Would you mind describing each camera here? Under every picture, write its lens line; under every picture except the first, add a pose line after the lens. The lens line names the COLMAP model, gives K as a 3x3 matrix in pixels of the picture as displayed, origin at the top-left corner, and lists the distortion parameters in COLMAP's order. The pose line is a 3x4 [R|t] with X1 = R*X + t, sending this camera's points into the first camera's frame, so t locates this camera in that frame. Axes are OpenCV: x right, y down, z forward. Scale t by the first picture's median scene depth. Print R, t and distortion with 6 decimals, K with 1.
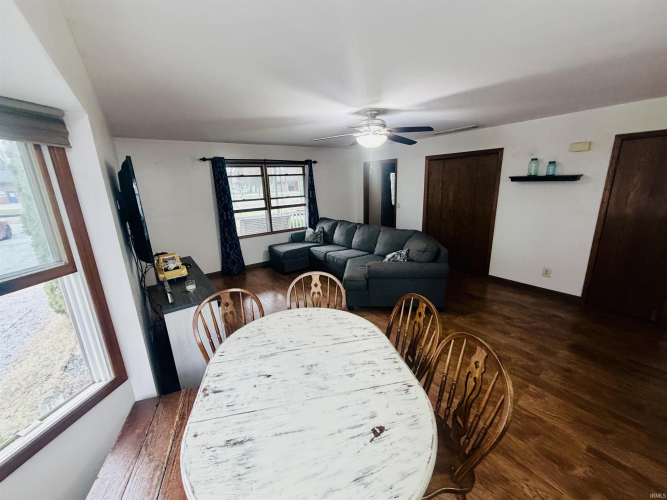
lens RADIAL K [[266.0, 0, 334.9], [0, 266.0, 247.2], [0, 0, 1]] dist [0.002572, -0.000556]
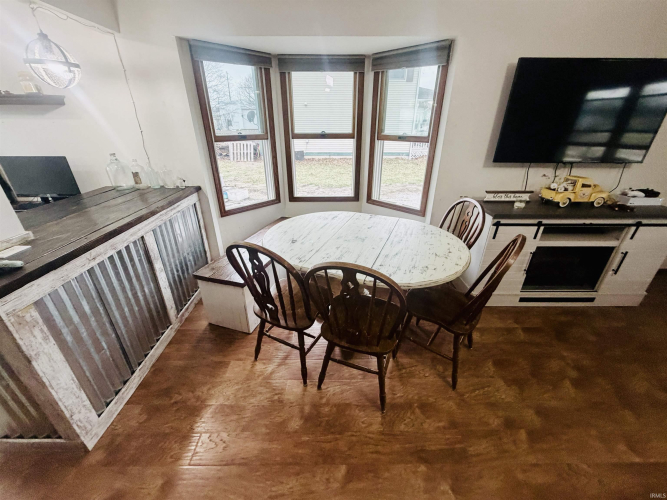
lens RADIAL K [[266.0, 0, 331.9], [0, 266.0, 249.1], [0, 0, 1]] dist [0.002572, -0.000556]
pose [[-0.584983, 0.383637, -0.714575, 0.272298], [-0.180034, 0.797651, 0.575622, -0.069219], [0.790811, 0.465377, -0.397545, 0.404766]]
